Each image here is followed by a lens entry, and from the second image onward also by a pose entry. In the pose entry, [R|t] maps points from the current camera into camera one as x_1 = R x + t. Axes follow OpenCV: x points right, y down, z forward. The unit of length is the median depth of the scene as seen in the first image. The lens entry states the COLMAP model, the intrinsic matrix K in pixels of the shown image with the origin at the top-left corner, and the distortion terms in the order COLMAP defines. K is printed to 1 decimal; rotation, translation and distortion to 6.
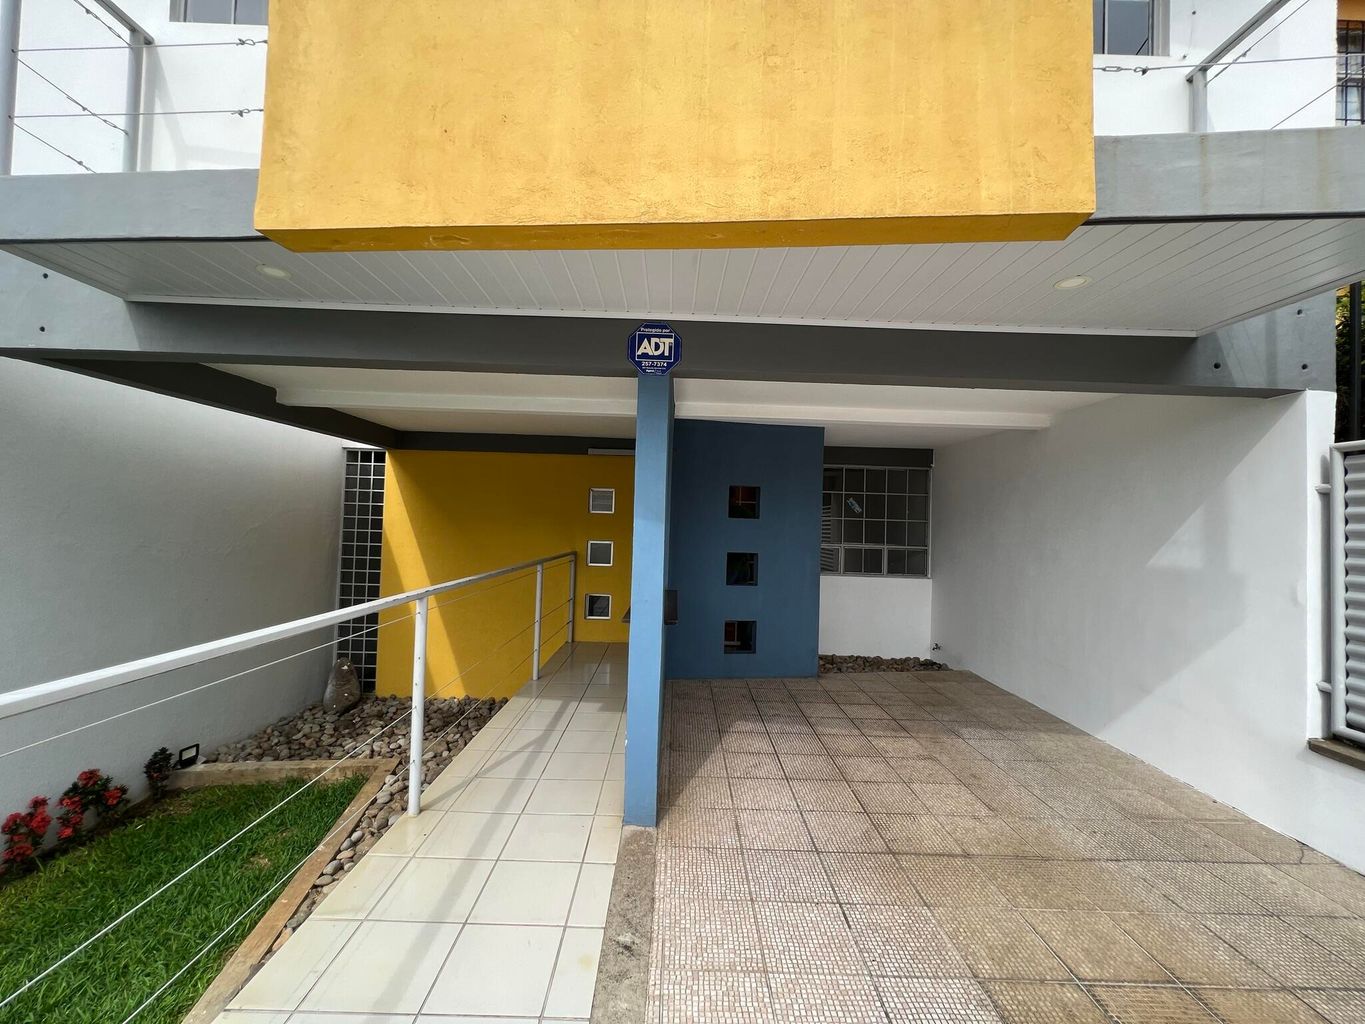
lens RADIAL K [[545.6, 0, 678.3], [0, 545.6, 511.5], [0, 0, 1]] dist [-0.002347, 0.000839]
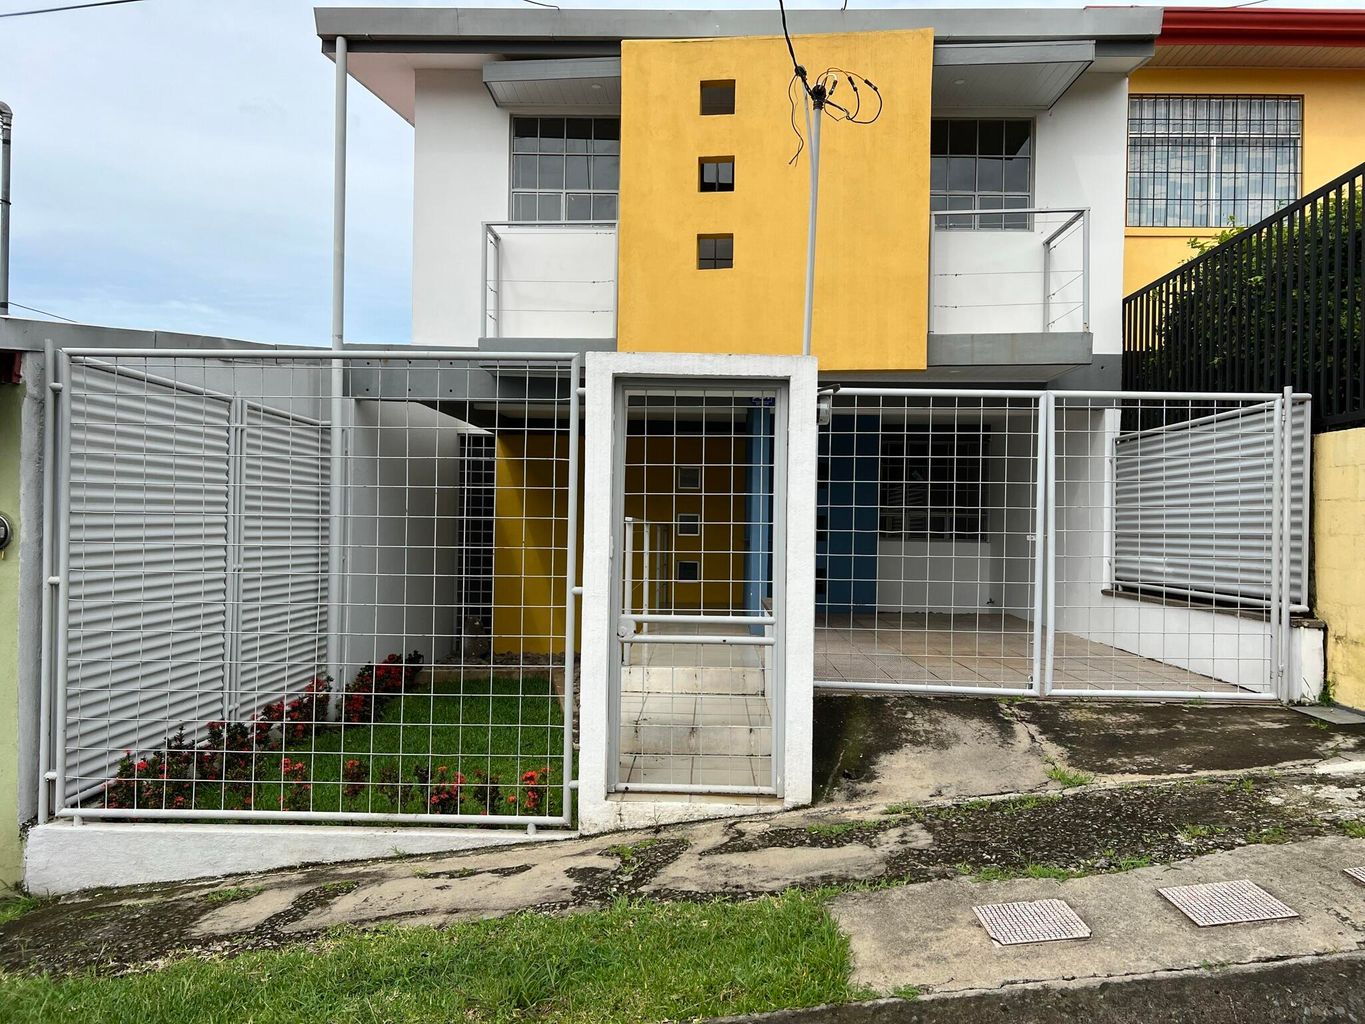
lens RADIAL K [[1034.8, 0, 682.4], [0, 1034.8, 515.5], [0, 0, 1]] dist [-0.001562, 0.000115]
pose [[0.998941, -0.016924, -0.042778, -0.180188], [0.017379, 0.999796, 0.010277, 0.087249], [0.042596, -0.011010, 0.999032, -2.660850]]
